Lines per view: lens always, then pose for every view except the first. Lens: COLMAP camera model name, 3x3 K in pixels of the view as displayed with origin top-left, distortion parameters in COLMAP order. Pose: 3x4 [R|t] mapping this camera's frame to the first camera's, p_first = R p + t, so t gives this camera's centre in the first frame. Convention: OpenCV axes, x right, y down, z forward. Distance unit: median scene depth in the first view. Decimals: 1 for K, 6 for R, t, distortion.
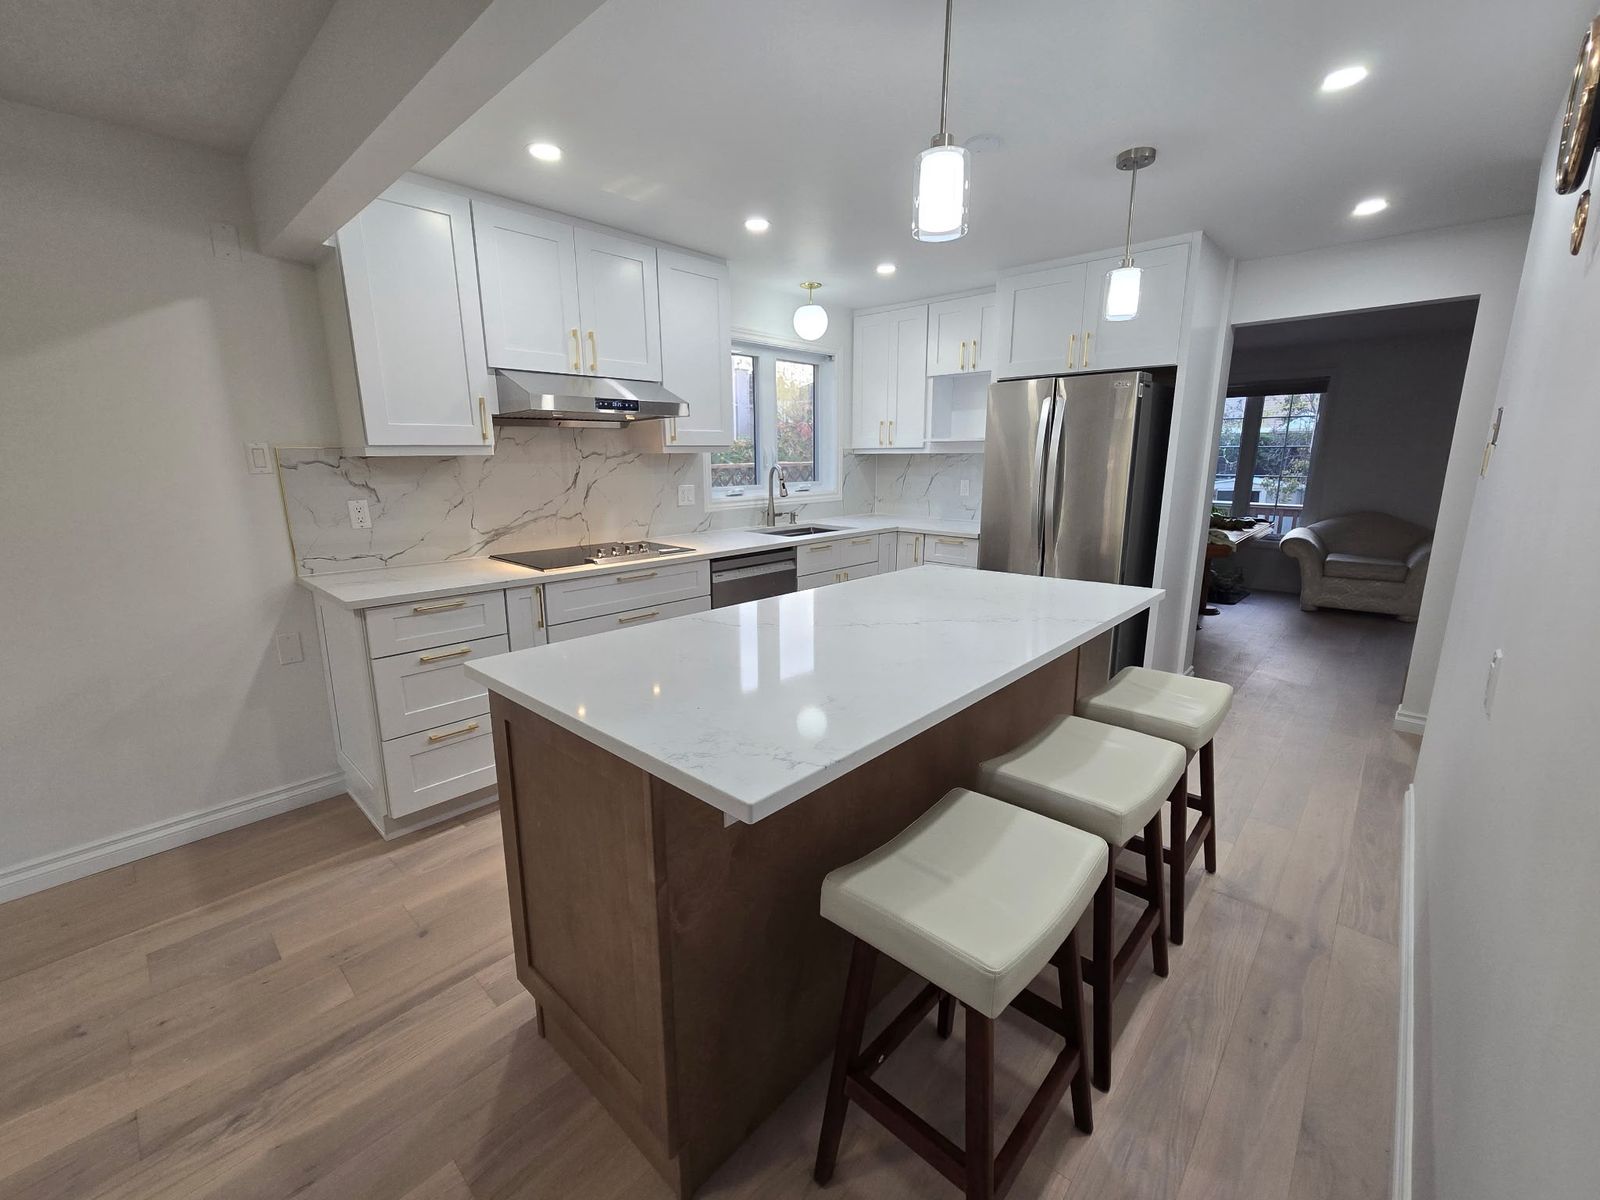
lens RADIAL K [[658.0, 0, 800.0], [0, 658.0, 600.0], [0, 0, 1]] dist [0.001237, 0.000190]
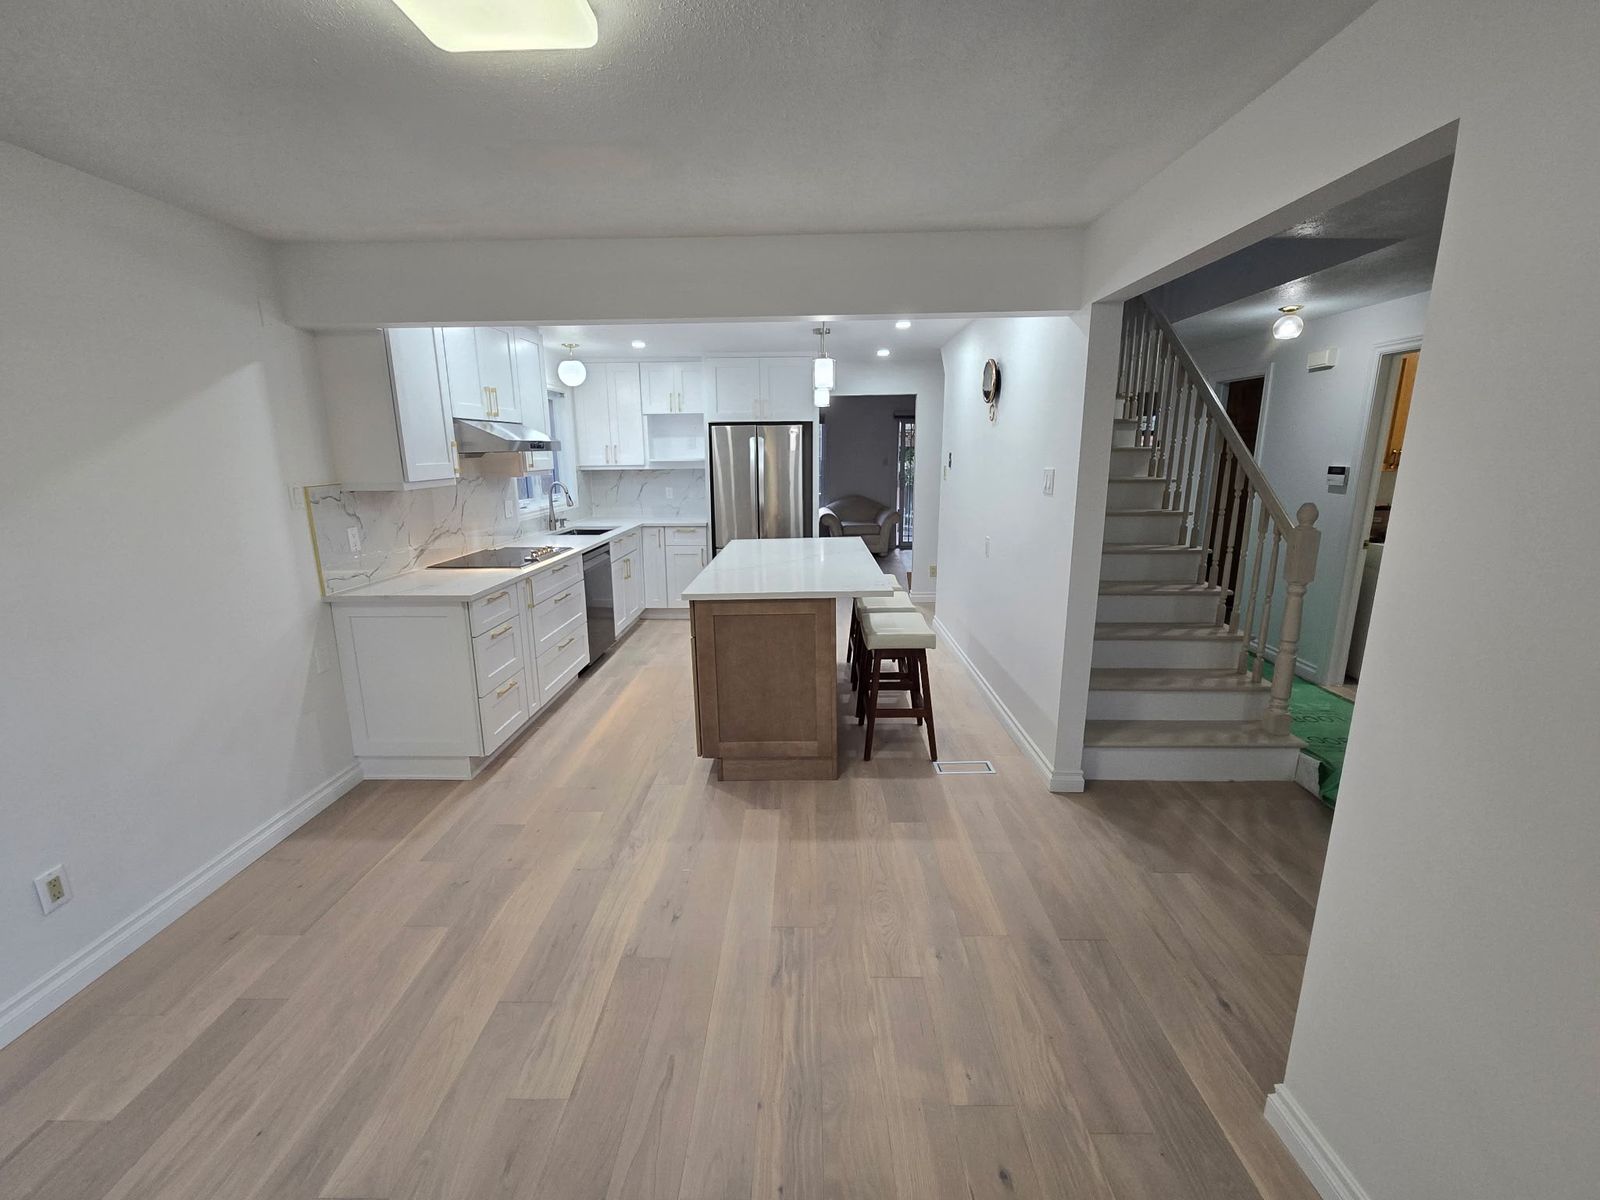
lens RADIAL K [[658.0, 0, 800.0], [0, 658.0, 600.0], [0, 0, 1]] dist [0.001237, 0.000190]
pose [[0.748037, -0.153436, 0.645676, -0.833193], [0.154270, 0.986458, 0.055691, 0.034460], [-0.645477, 0.057950, 0.761578, -0.403510]]
